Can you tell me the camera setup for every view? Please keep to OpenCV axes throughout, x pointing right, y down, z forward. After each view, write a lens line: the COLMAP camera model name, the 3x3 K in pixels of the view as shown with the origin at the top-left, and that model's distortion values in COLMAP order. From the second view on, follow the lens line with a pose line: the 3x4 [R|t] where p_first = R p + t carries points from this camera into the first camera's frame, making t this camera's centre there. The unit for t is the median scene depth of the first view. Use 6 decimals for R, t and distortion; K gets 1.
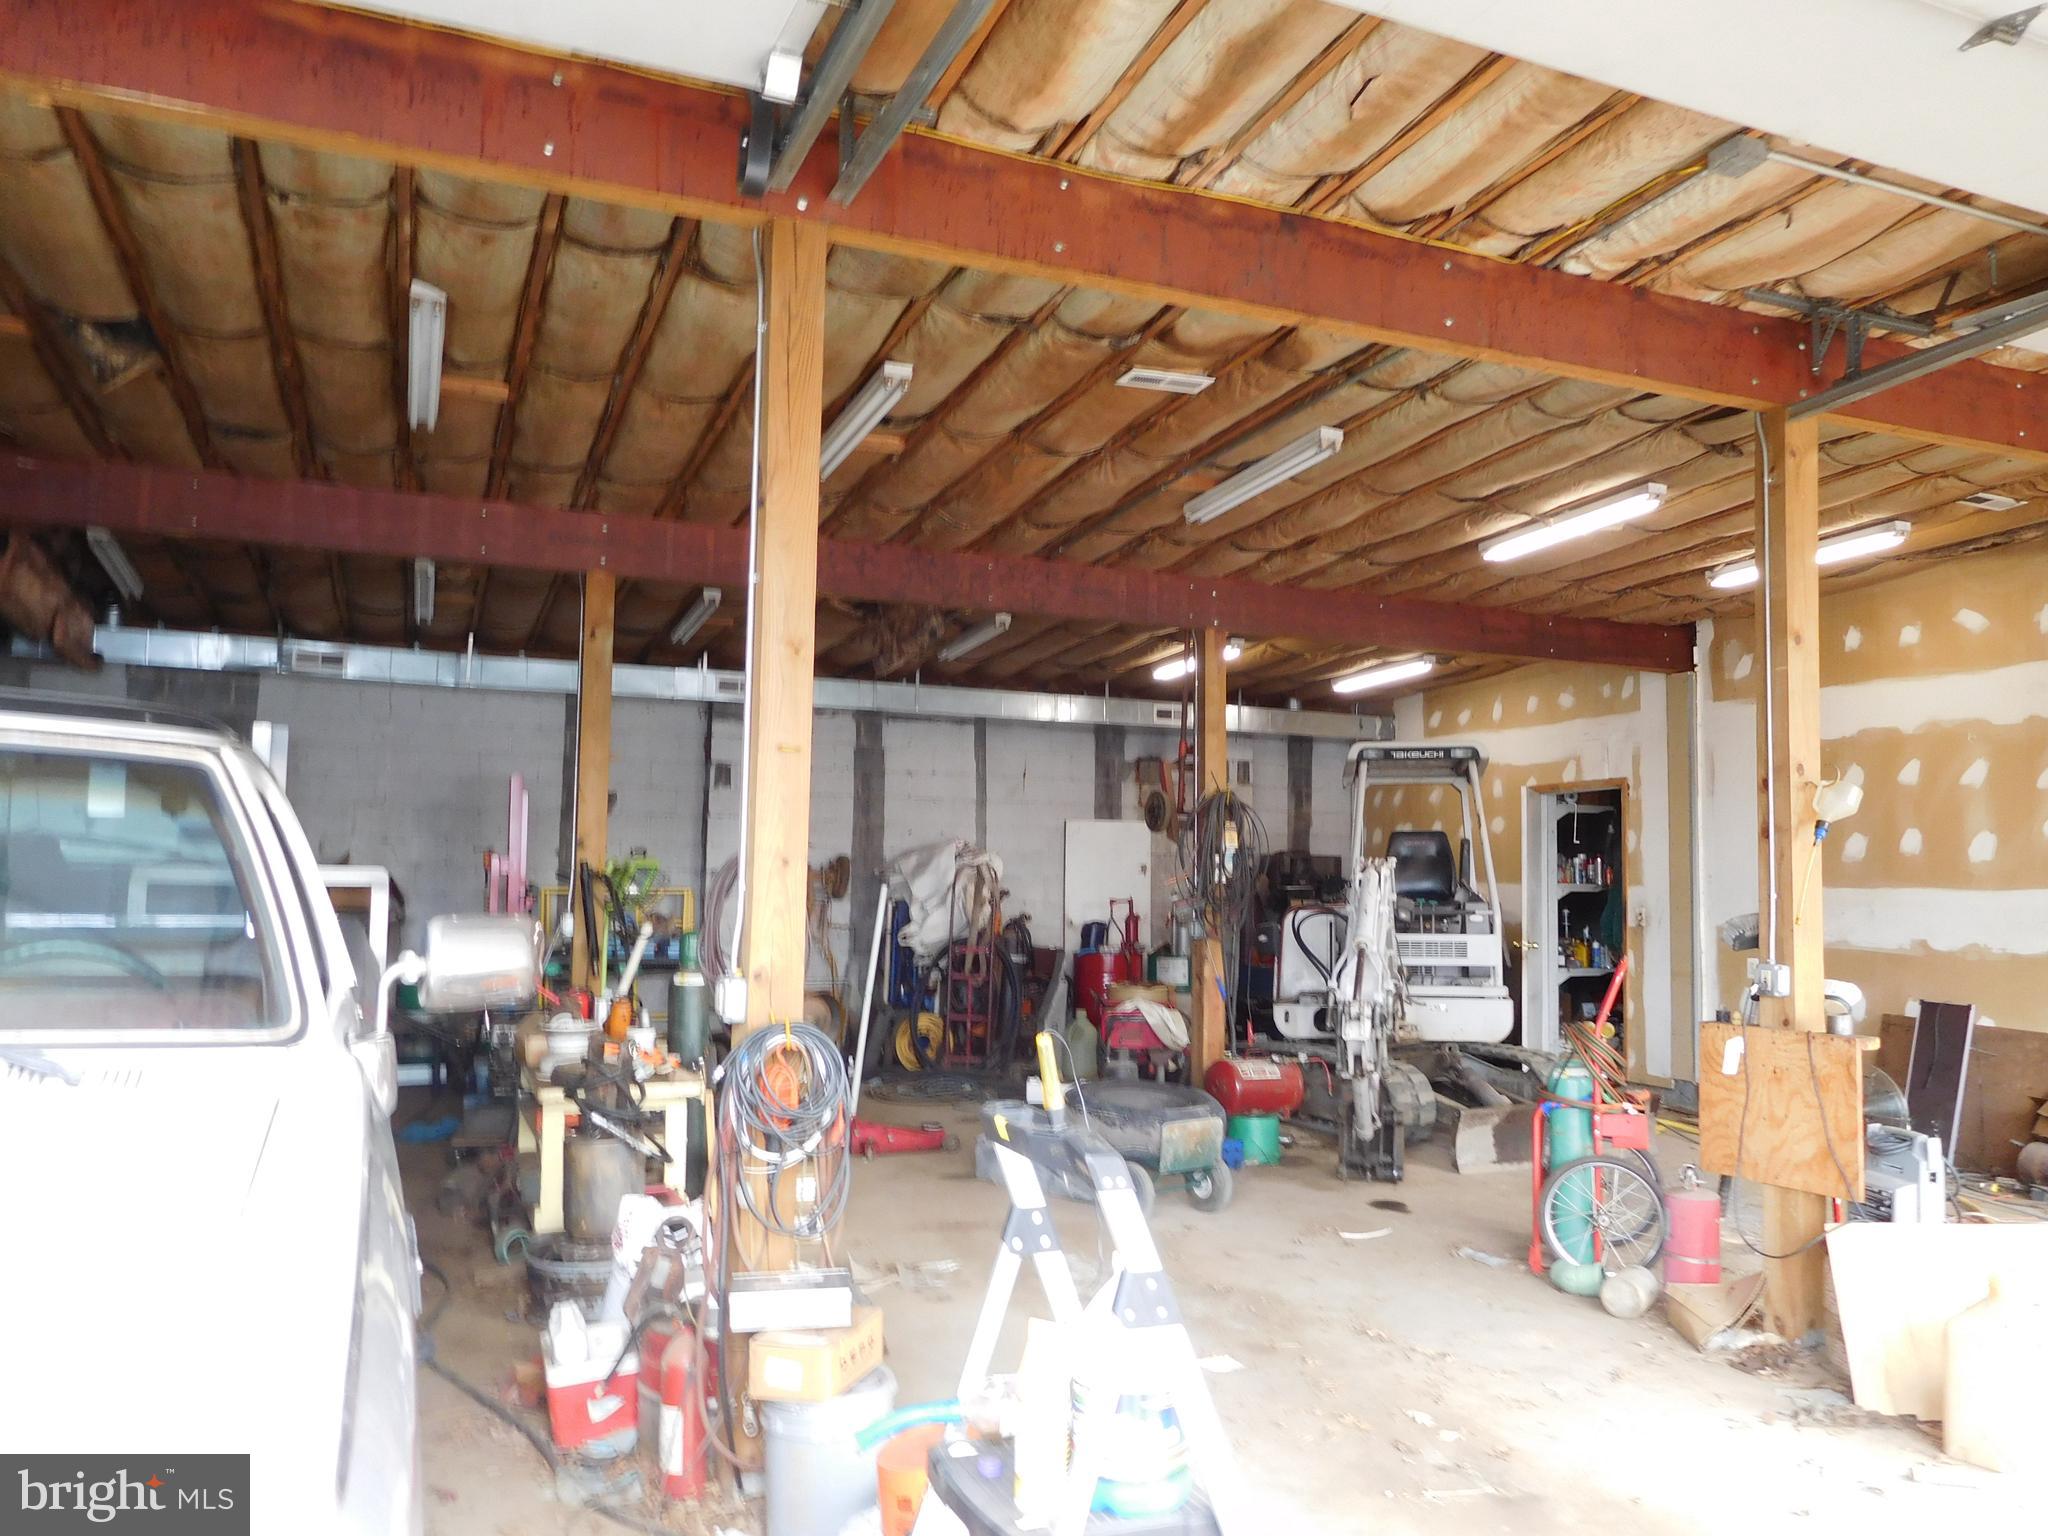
lens RADIAL K [[1549.5, 0, 1019.3], [0, 1549.5, 777.8], [0, 0, 1]] dist [-0.016836, 0.002724]
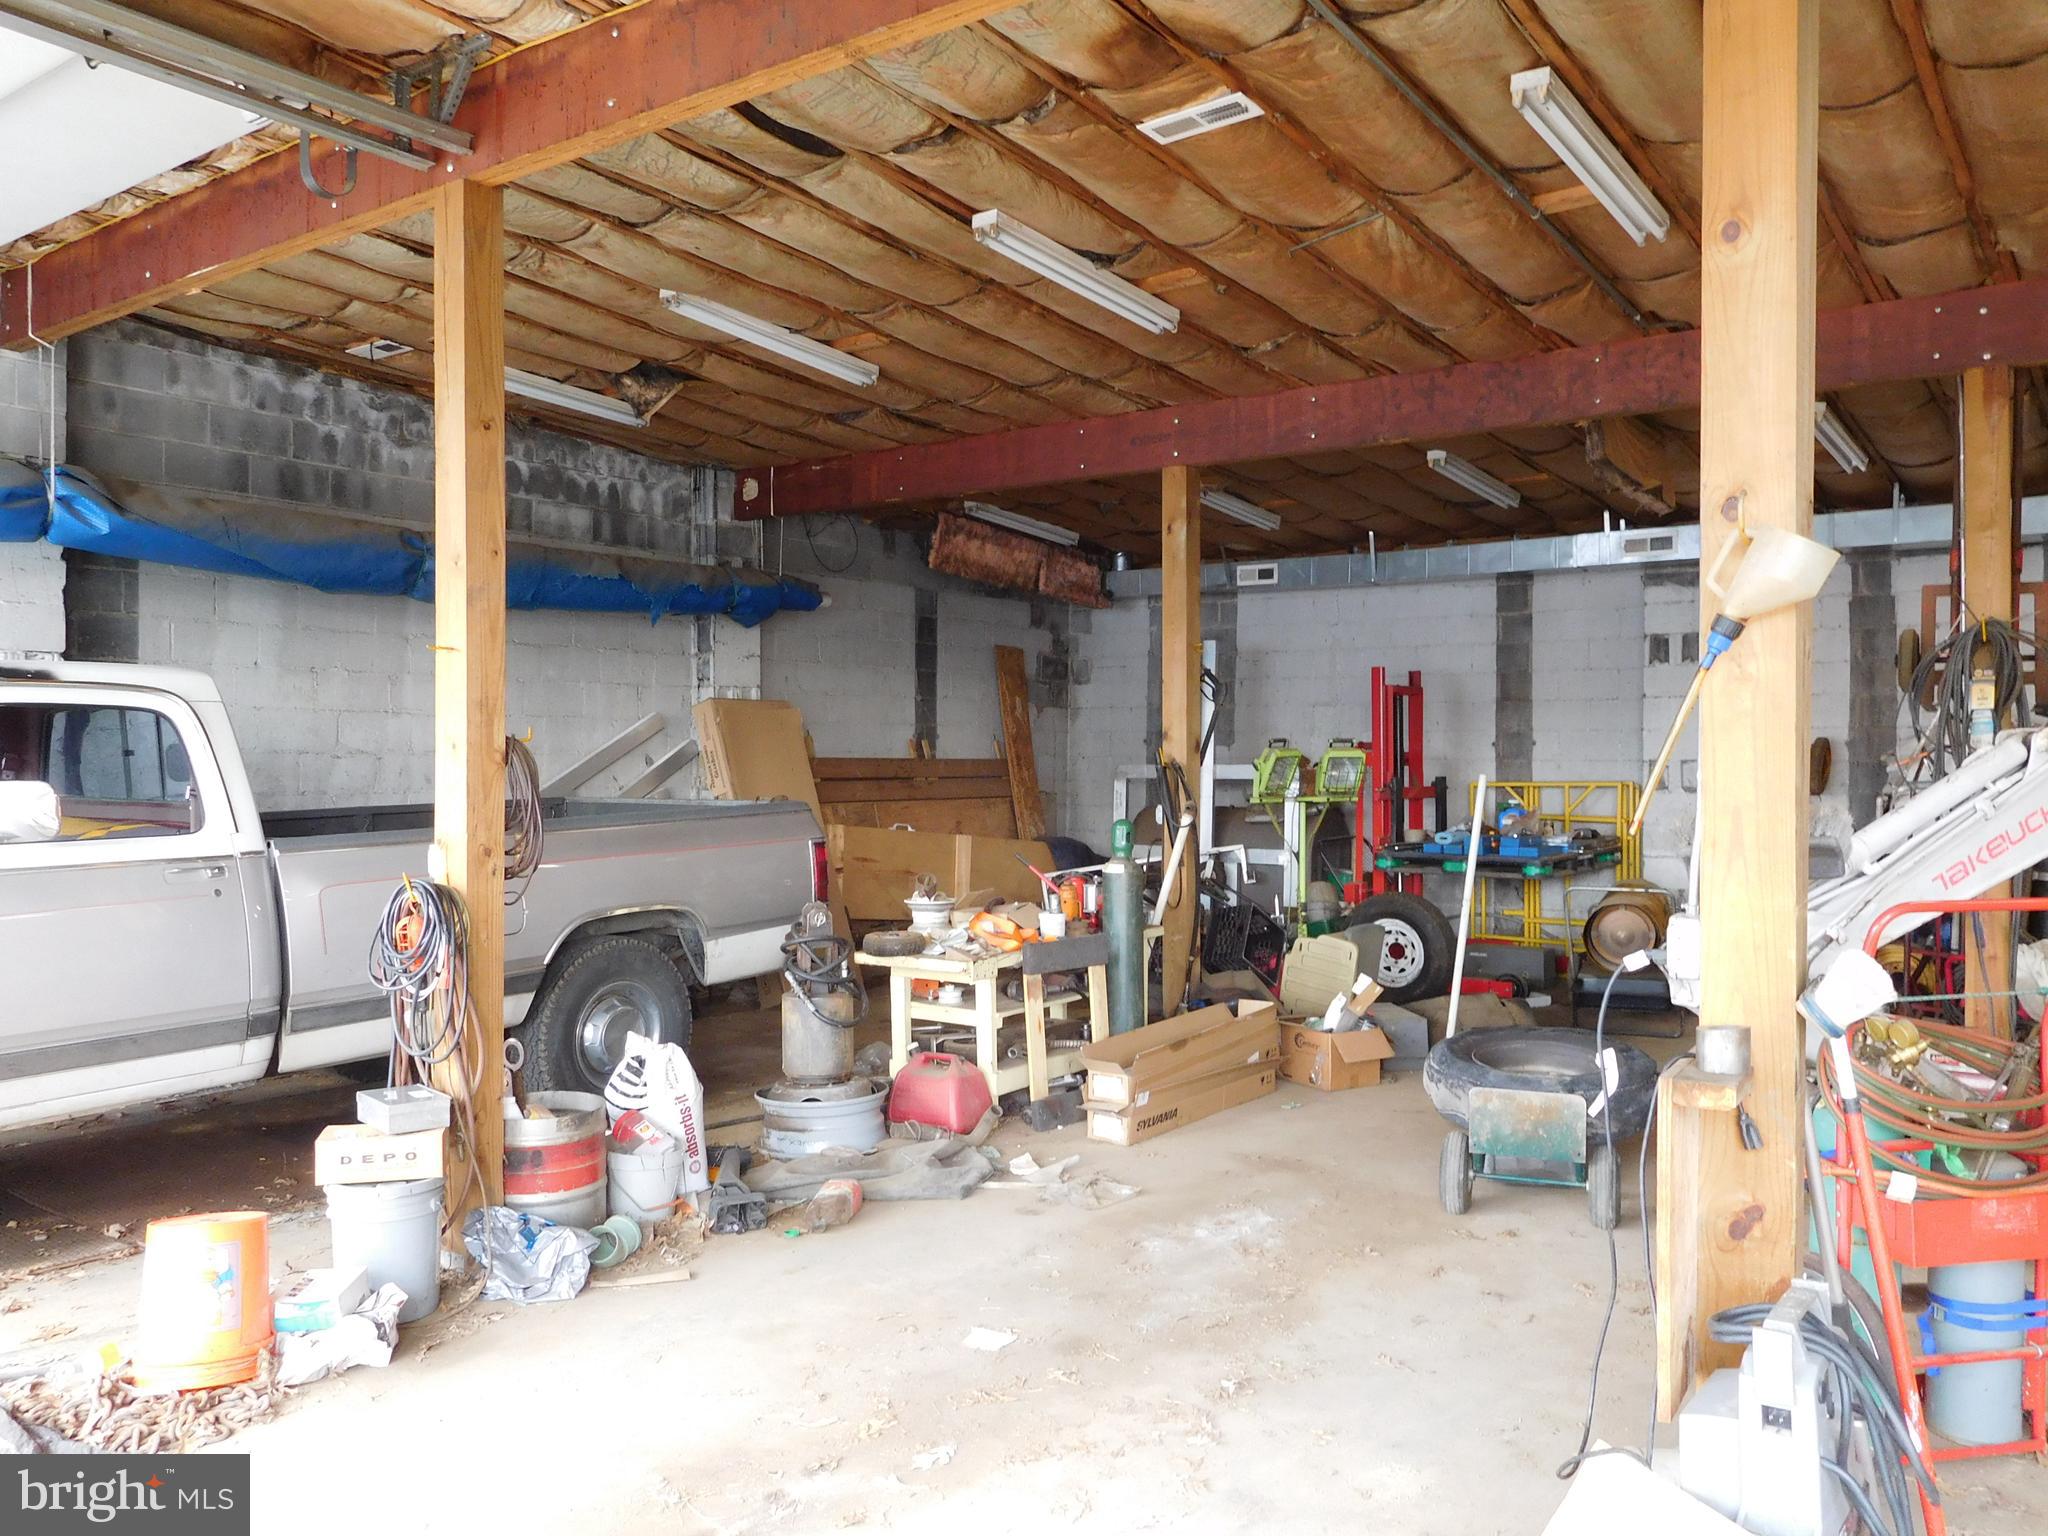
lens RADIAL K [[1548.8, 0, 1018.6], [0, 1548.8, 778.7], [0, 0, 1]] dist [-0.016120, 0.001166]
pose [[0.531368, -0.008565, -0.847098, 0.462564], [0.063622, 0.997528, 0.029823, 0.029289], [0.844749, -0.069741, 0.530599, 0.325606]]
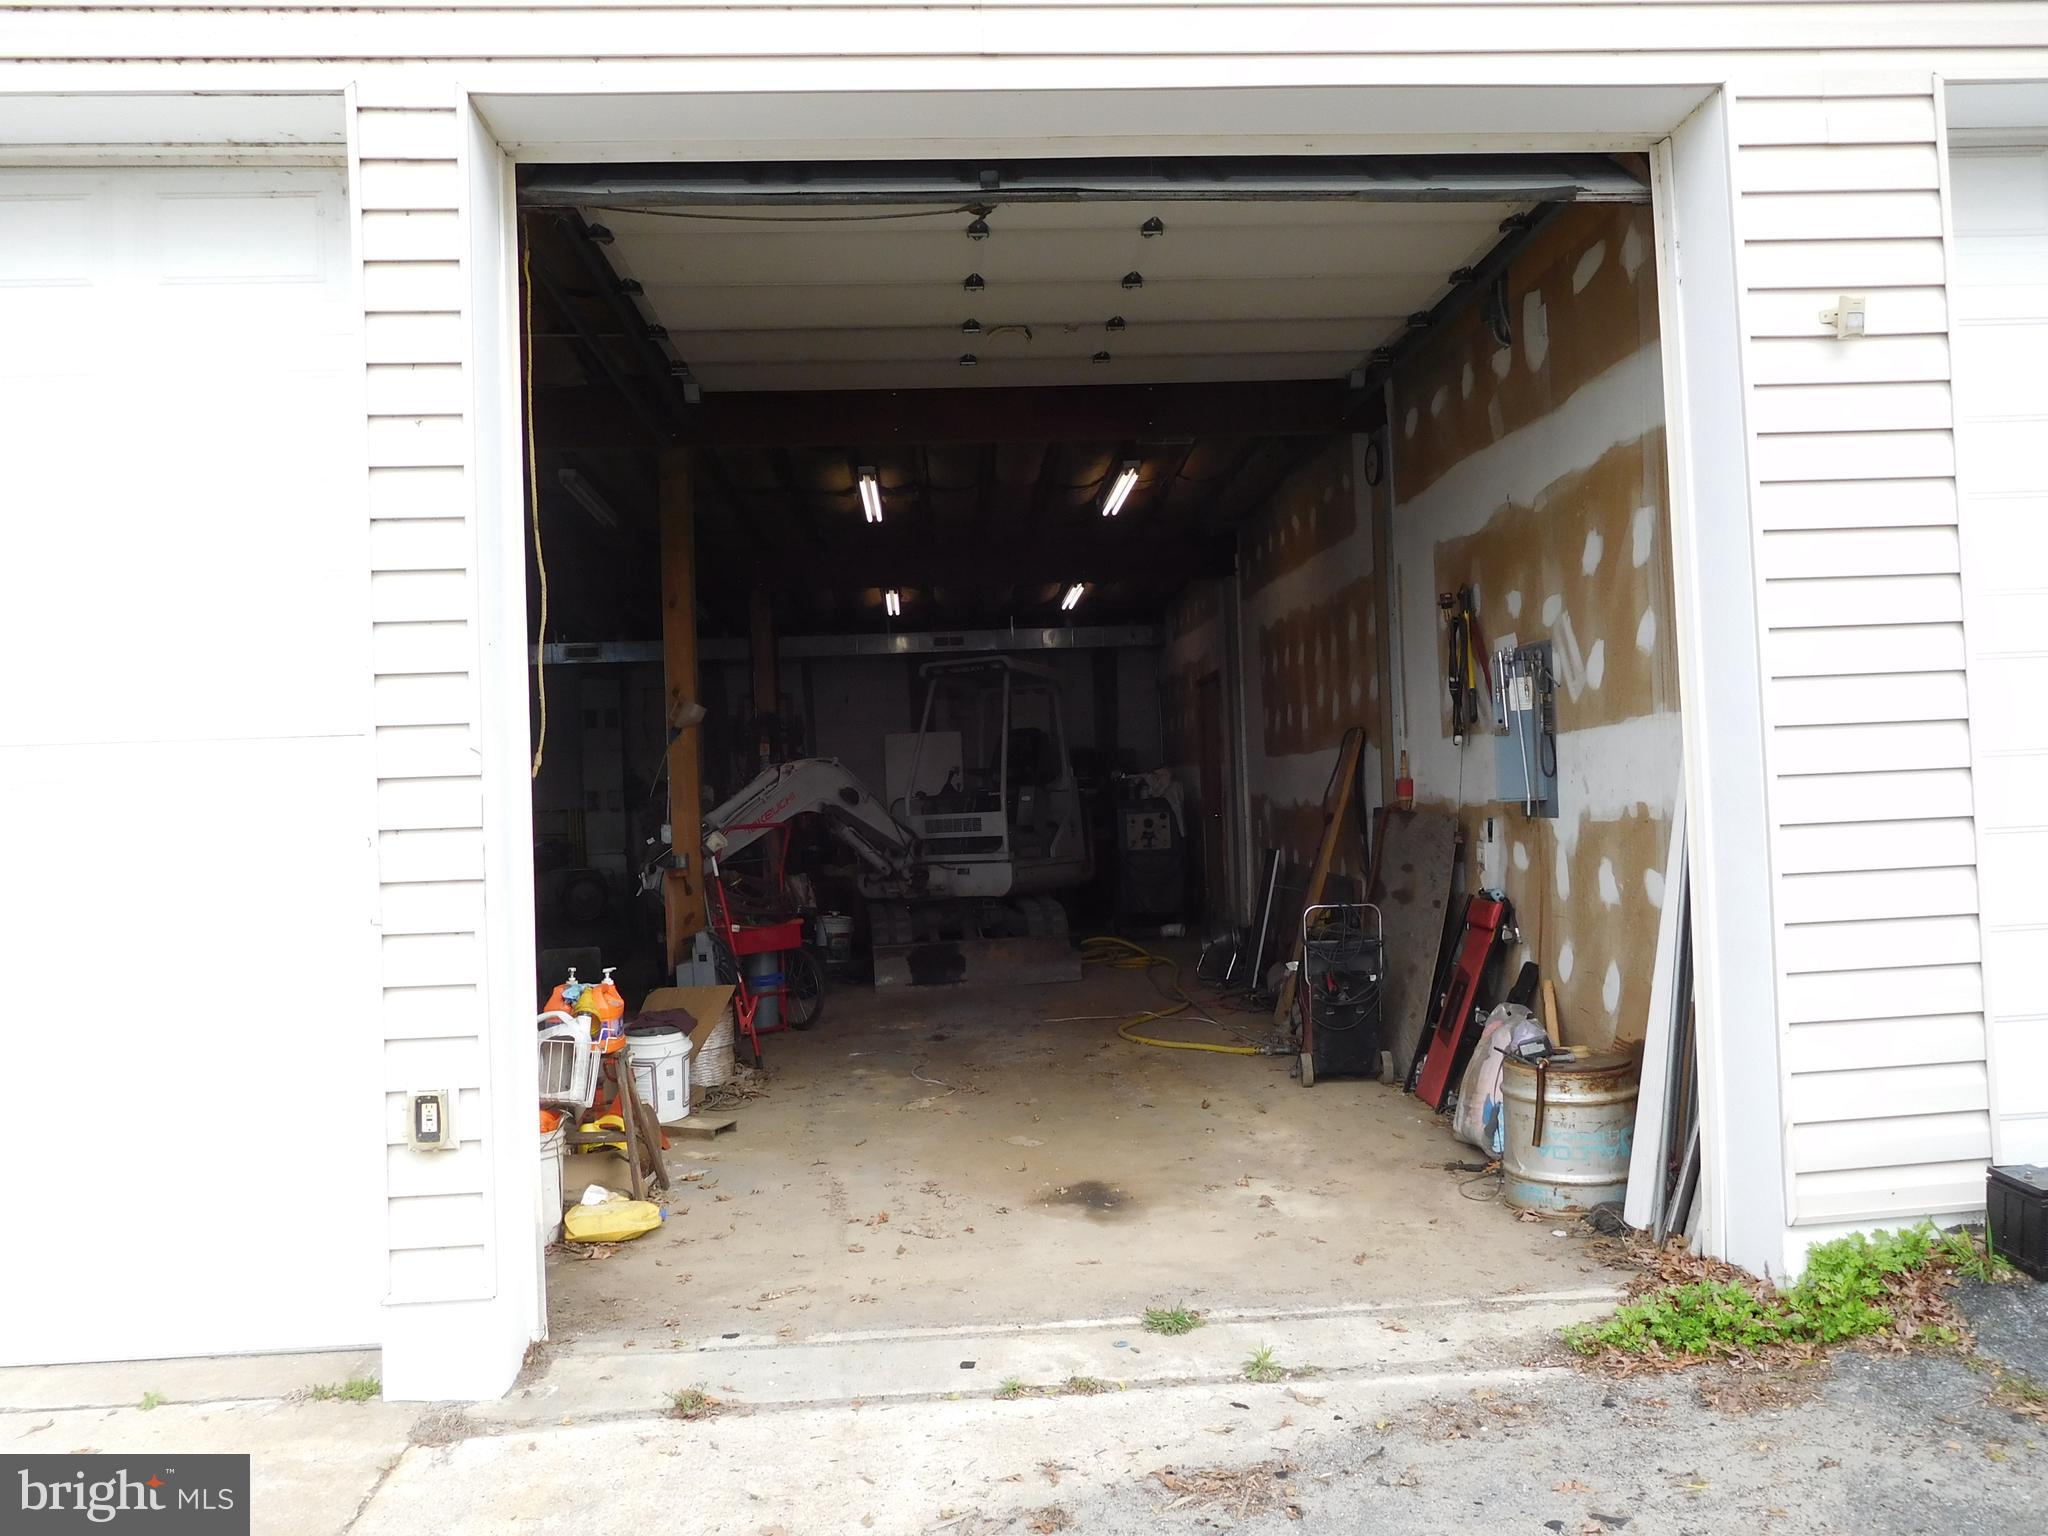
lens RADIAL K [[1553.8, 0, 1007.3], [0, 1553.8, 779.6], [0, 0, 1]] dist [-0.005947, 0.004539]
pose [[0.947608, -0.056472, -0.314405, 0.746405], [0.074948, 0.996080, 0.046979, 0.018747], [0.310519, -0.068081, 0.948126, -0.191669]]
